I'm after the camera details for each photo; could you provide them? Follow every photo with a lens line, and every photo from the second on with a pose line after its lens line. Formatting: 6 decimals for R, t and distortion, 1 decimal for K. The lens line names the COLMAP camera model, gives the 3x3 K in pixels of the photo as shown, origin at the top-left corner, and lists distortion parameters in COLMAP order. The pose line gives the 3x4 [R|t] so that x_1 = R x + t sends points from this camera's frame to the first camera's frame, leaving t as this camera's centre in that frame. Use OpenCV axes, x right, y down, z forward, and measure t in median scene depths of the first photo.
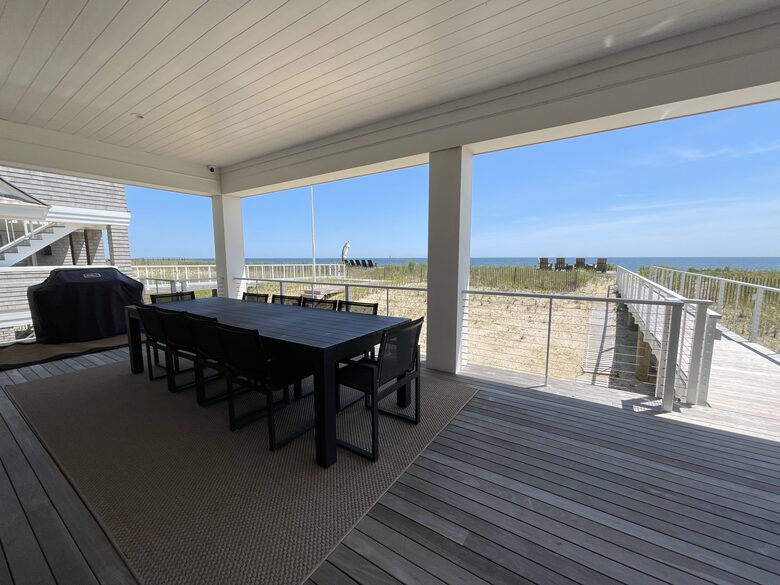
lens RADIAL K [[313.6, 0, 389.4], [0, 313.6, 293.4], [0, 0, 1]] dist [-0.000048, -0.000019]
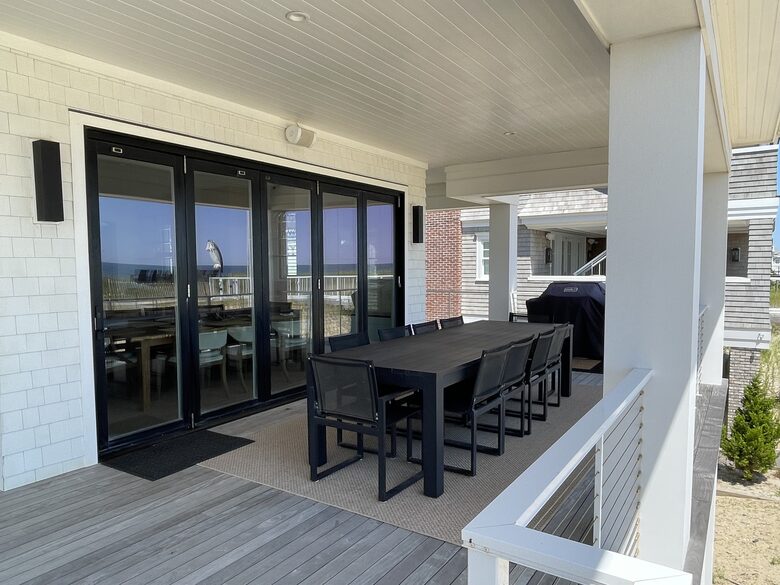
lens RADIAL K [[541.2, 0, 389.9], [0, 541.2, 293.8], [0, 0, 1]] dist [-0.022144, 0.002568]
pose [[0.004317, 0.069524, -0.997571, 0.644079], [-0.115628, 0.990924, 0.068560, -0.090711], [0.993283, 0.115051, 0.012317, 0.440204]]
